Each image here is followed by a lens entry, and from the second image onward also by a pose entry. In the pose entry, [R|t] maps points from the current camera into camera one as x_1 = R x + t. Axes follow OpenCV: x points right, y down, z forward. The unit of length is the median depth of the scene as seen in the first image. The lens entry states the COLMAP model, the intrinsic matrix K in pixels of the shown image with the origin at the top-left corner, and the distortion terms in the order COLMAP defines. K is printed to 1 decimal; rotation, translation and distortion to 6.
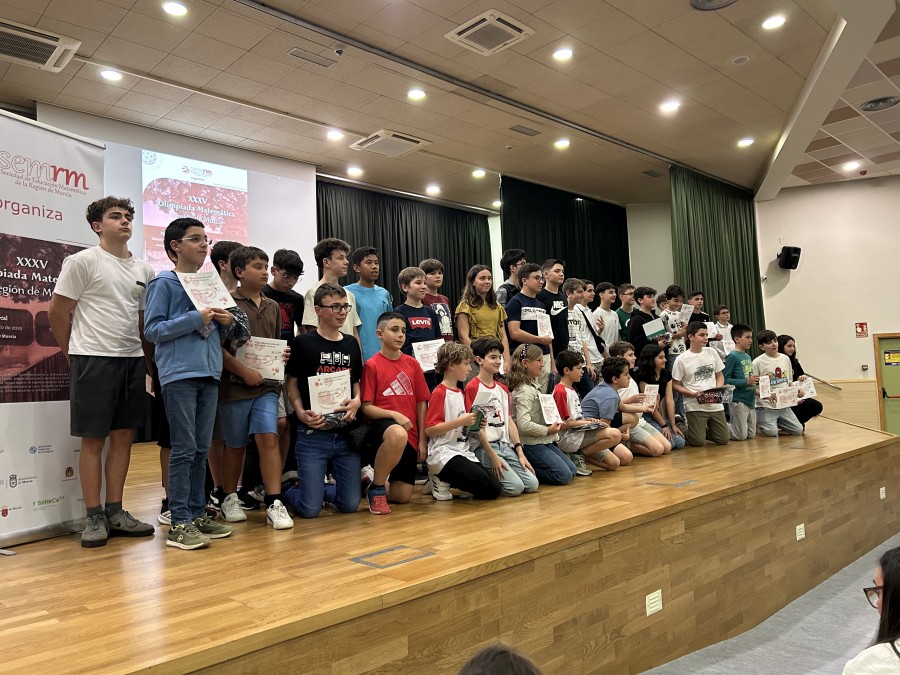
lens RADIAL K [[674.6, 0, 450.0], [0, 674.6, 337.5], [0, 0, 1]] dist [0.077355, -0.088472]
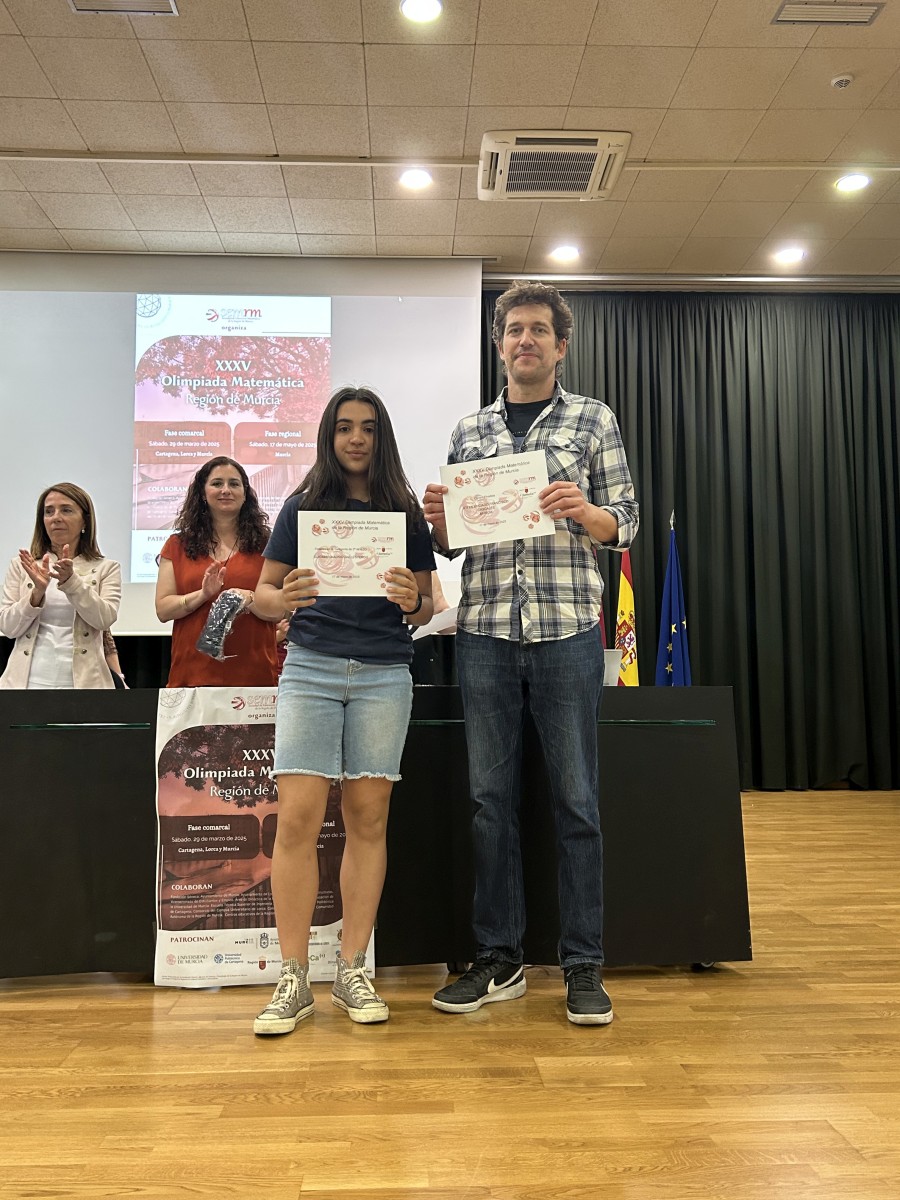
lens RADIAL K [[1059.8, 0, 450.0], [0, 1059.8, 600.0], [0, 0, 1]] dist [0.030414, -0.017932]
pose [[0.747313, -0.019456, -0.664187, 0.334448], [0.013556, 0.999810, -0.014035, 0.003330], [0.664334, 0.001485, 0.747434, 0.473568]]
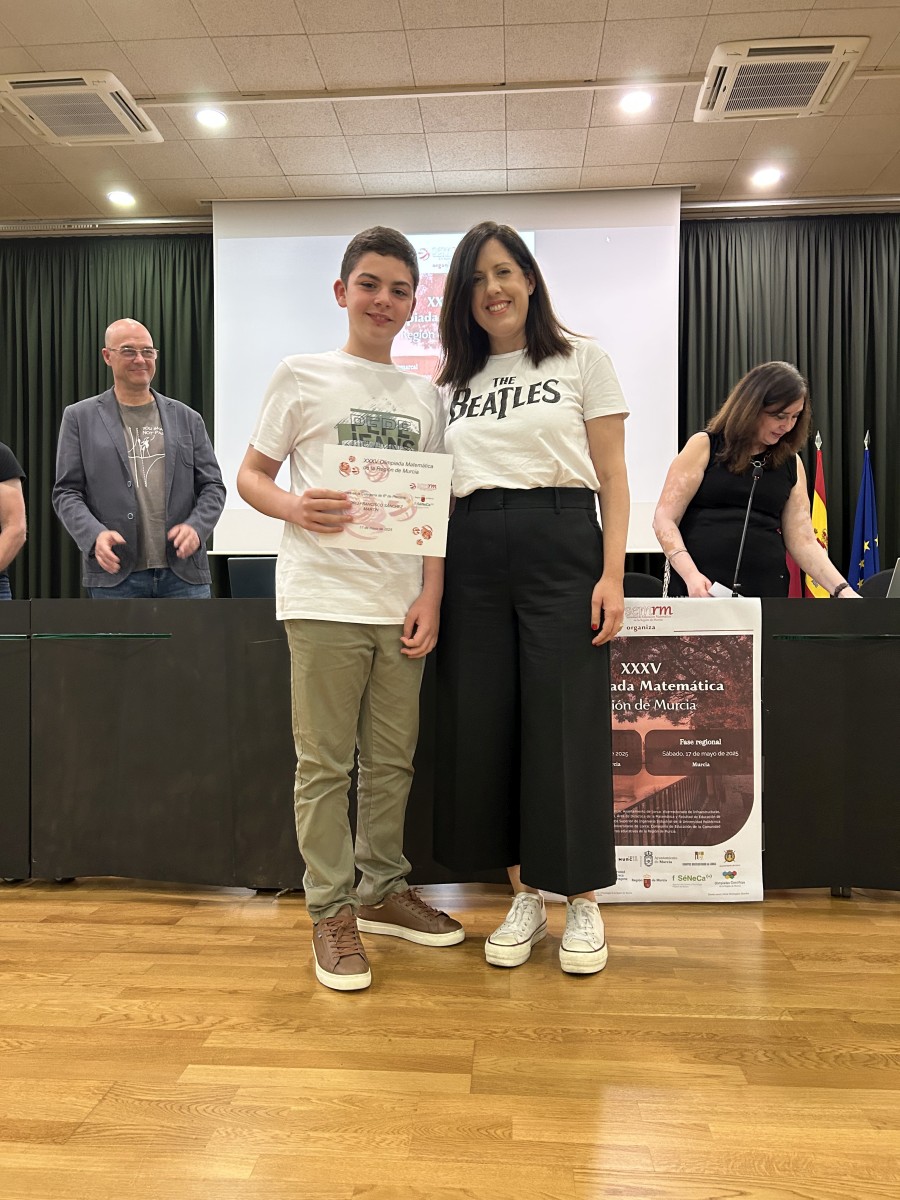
lens RADIAL K [[899.5, 0, 455.9], [0, 899.5, 606.7], [0, 0, 1]] dist [0.077355, -0.088472]
pose [[0.672821, 0.039992, -0.738724, 0.235911], [0.018153, 0.997345, 0.070526, 0.007575], [0.739583, -0.060861, 0.670309, 0.462260]]
